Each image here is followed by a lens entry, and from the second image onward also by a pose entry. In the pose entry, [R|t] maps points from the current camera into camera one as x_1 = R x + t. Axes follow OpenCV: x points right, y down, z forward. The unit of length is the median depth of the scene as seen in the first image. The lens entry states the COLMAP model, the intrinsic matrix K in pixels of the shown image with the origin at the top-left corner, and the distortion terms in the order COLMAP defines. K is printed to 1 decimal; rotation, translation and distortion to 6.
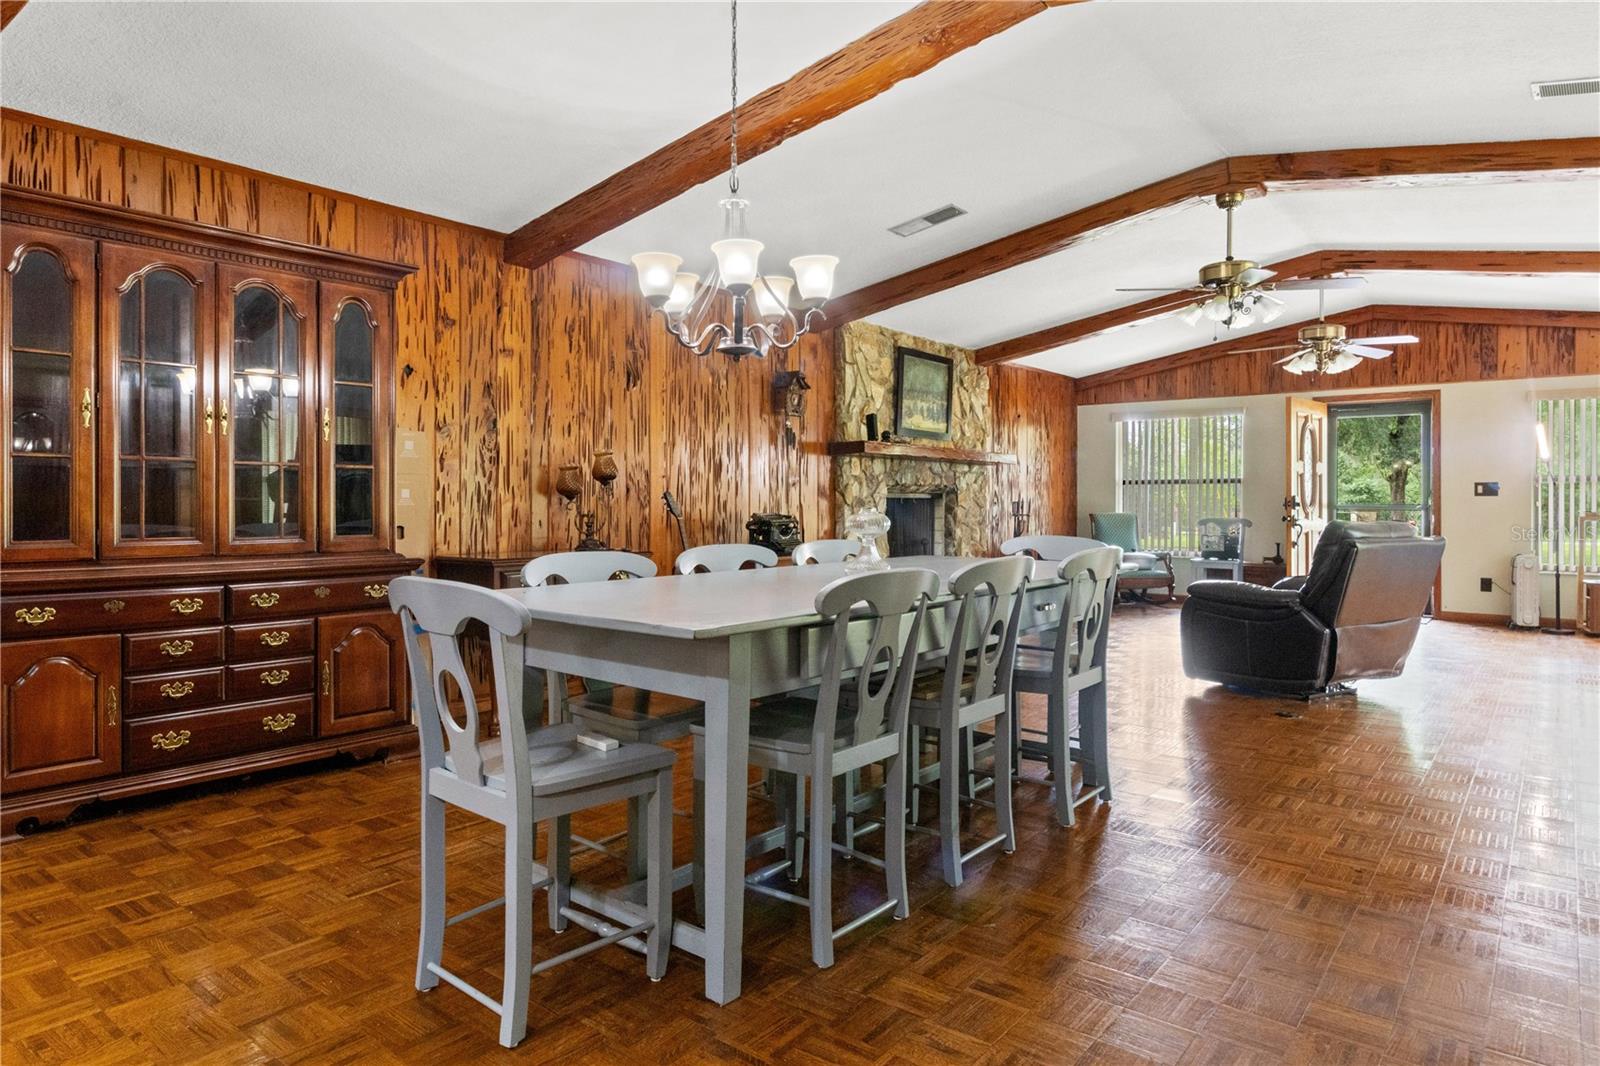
lens RADIAL K [[946.7, 0, 829.8], [0, 946.7, 501.0], [0, 0, 1]] dist [0.002569, -0.000411]
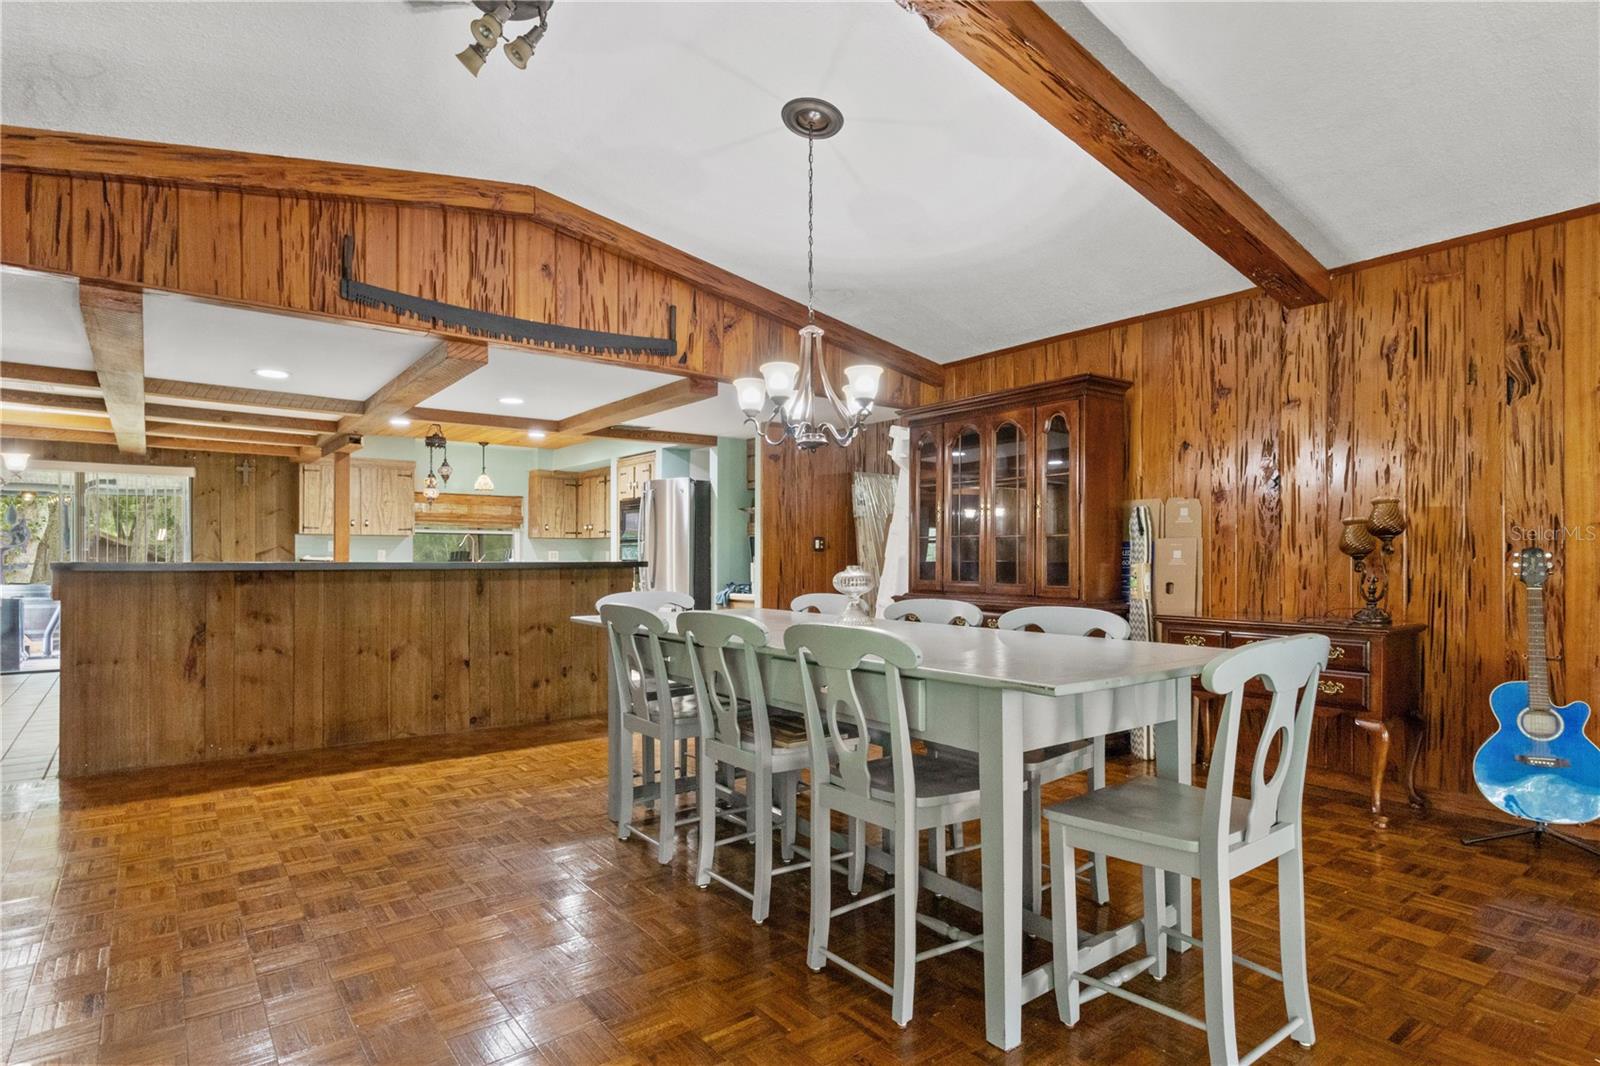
lens RADIAL K [[821.6, 0, 810.9], [0, 821.6, 558.5], [0, 0, 1]] dist [0.000502, 0.001005]
pose [[-0.233888, -0.004033, -0.972255, 0.560658], [-0.004021, 0.999987, -0.003180, 0.001708], [0.972255, 0.003166, -0.233901, 0.719810]]
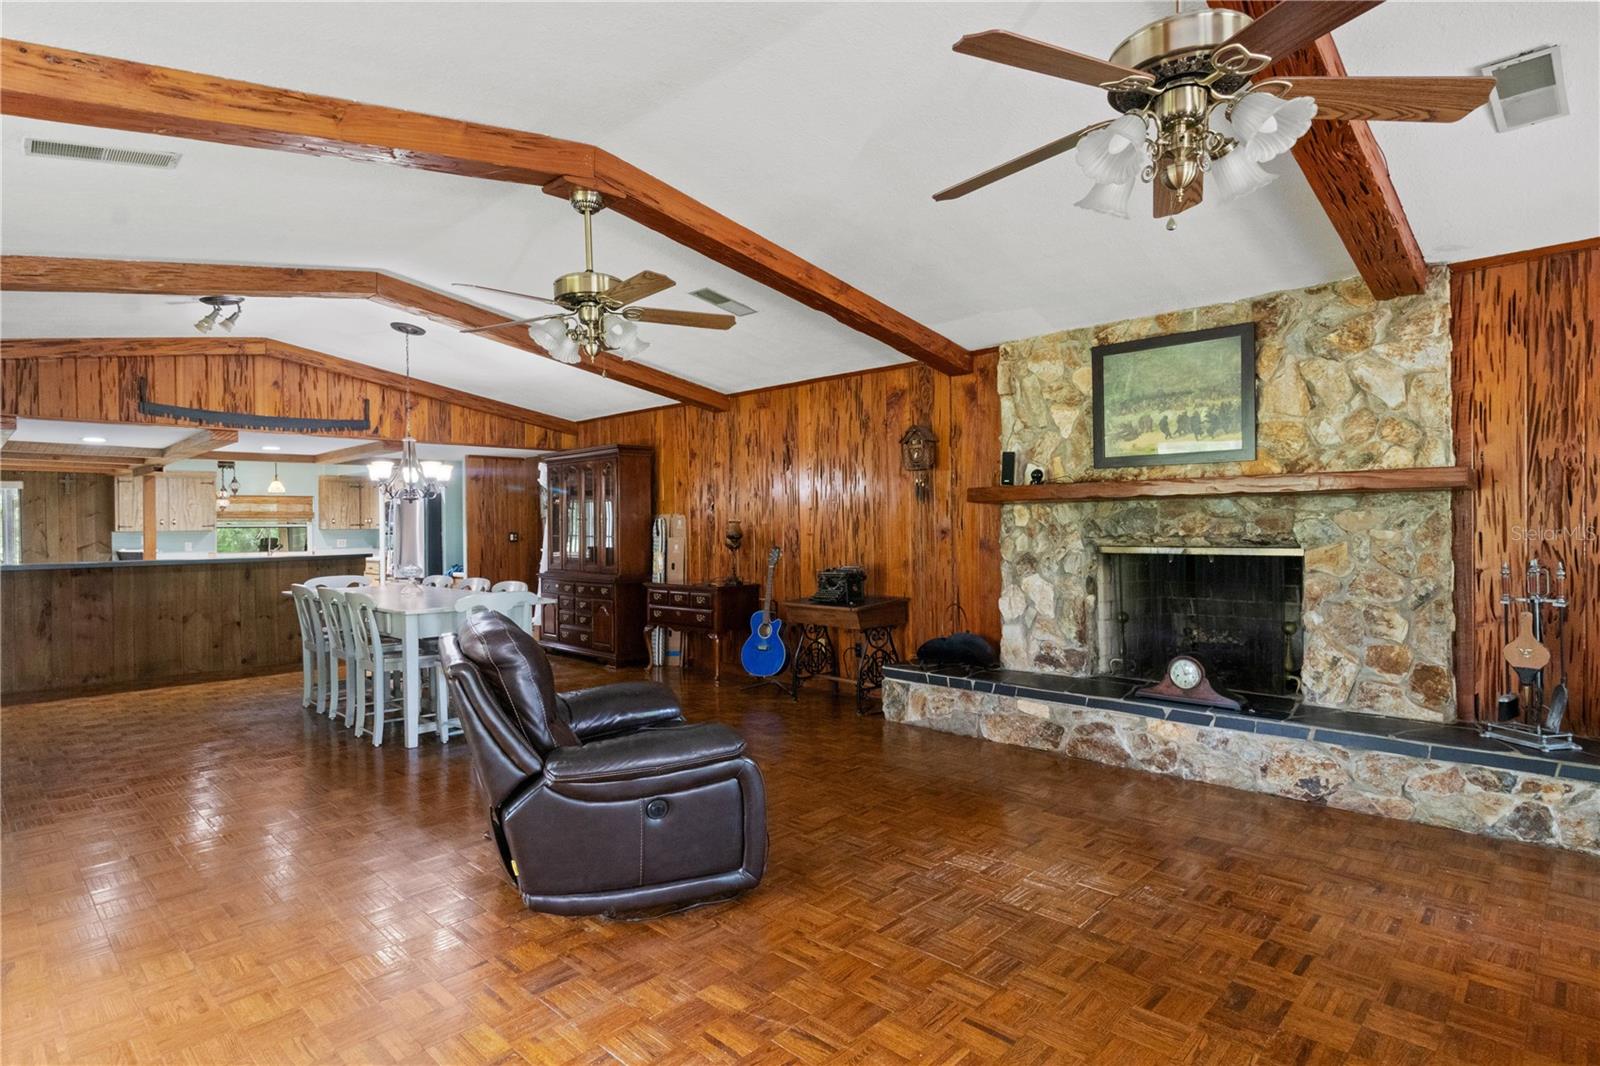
lens RADIAL K [[821.6, 0, 801.7], [0, 821.6, 529.7], [0, 0, 1]] dist [0.000502, 0.001005]
pose [[-0.097376, 0.002831, -0.995244, 1.117303], [0.010663, 0.999942, 0.001801, -0.039924], [0.995191, -0.010437, -0.097400, 1.285266]]
